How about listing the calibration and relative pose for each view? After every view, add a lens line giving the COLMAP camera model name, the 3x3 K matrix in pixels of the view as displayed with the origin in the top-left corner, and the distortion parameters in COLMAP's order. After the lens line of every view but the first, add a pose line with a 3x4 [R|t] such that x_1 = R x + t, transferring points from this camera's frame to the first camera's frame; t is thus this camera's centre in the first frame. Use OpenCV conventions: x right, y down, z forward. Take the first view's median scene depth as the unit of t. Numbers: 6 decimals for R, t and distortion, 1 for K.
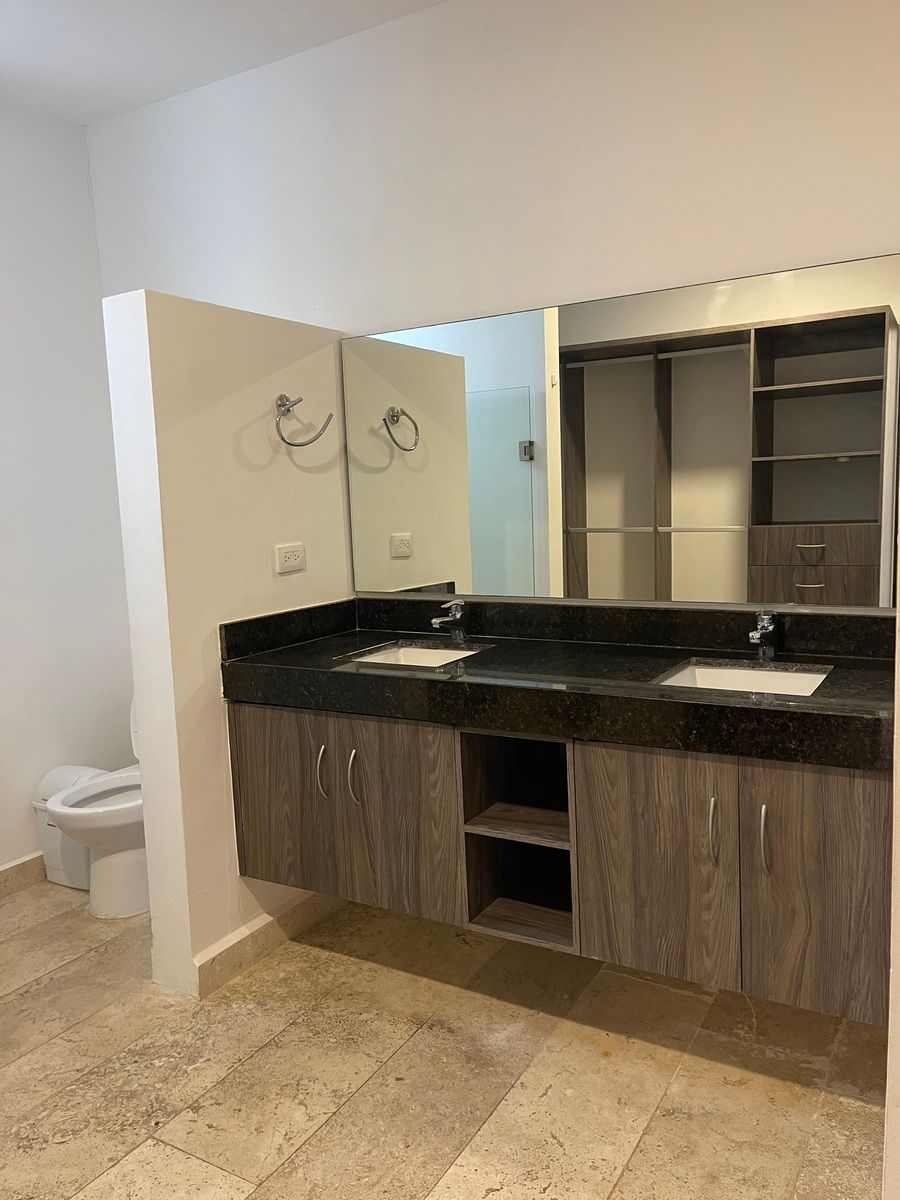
lens RADIAL K [[906.1, 0, 446.2], [0, 906.1, 603.6], [0, 0, 1]] dist [0.069834, -0.099177]
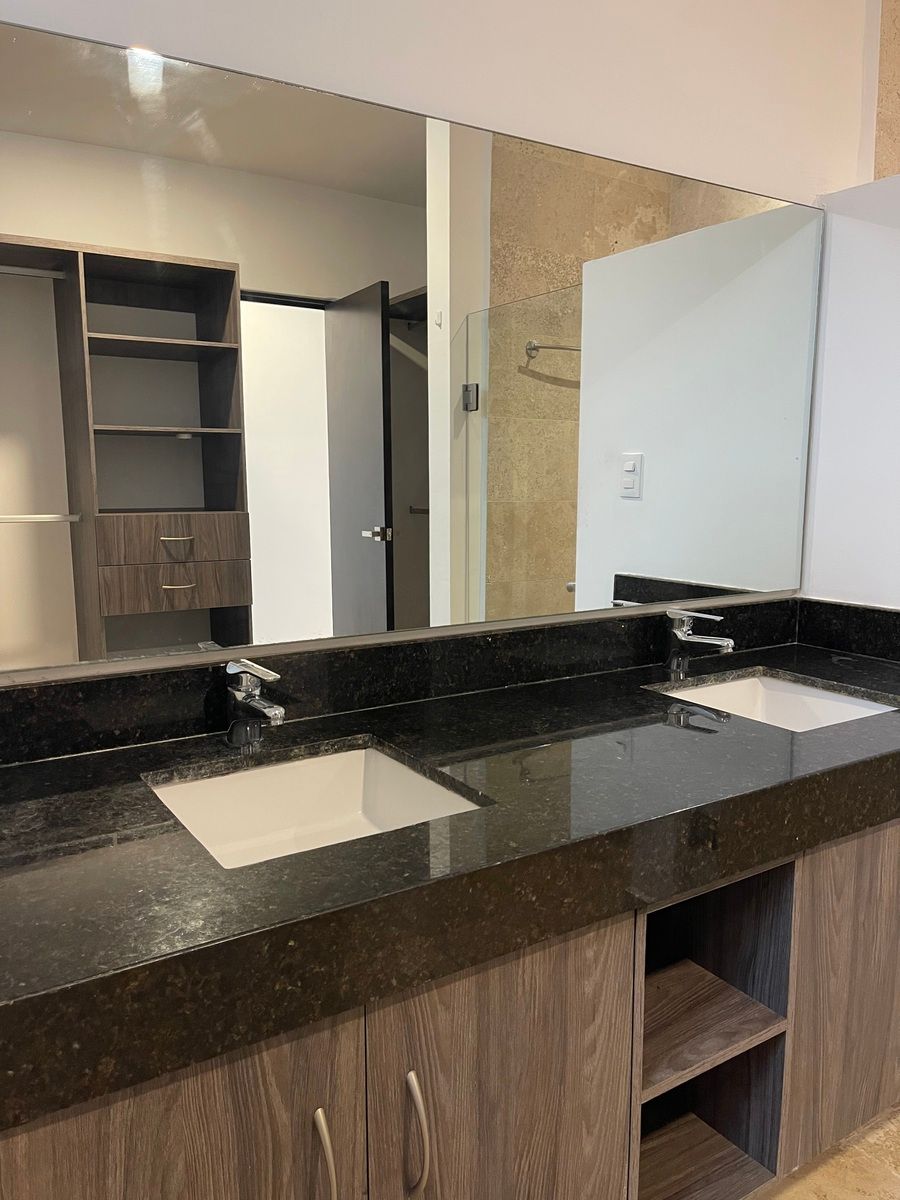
lens RADIAL K [[906.1, 0, 447.0], [0, 906.1, 591.2], [0, 0, 1]] dist [0.069834, -0.099177]
pose [[0.447531, -0.084362, 0.890280, -0.440263], [0.090271, 0.994717, 0.048881, -0.066555], [-0.889701, 0.058490, 0.452782, 0.809405]]
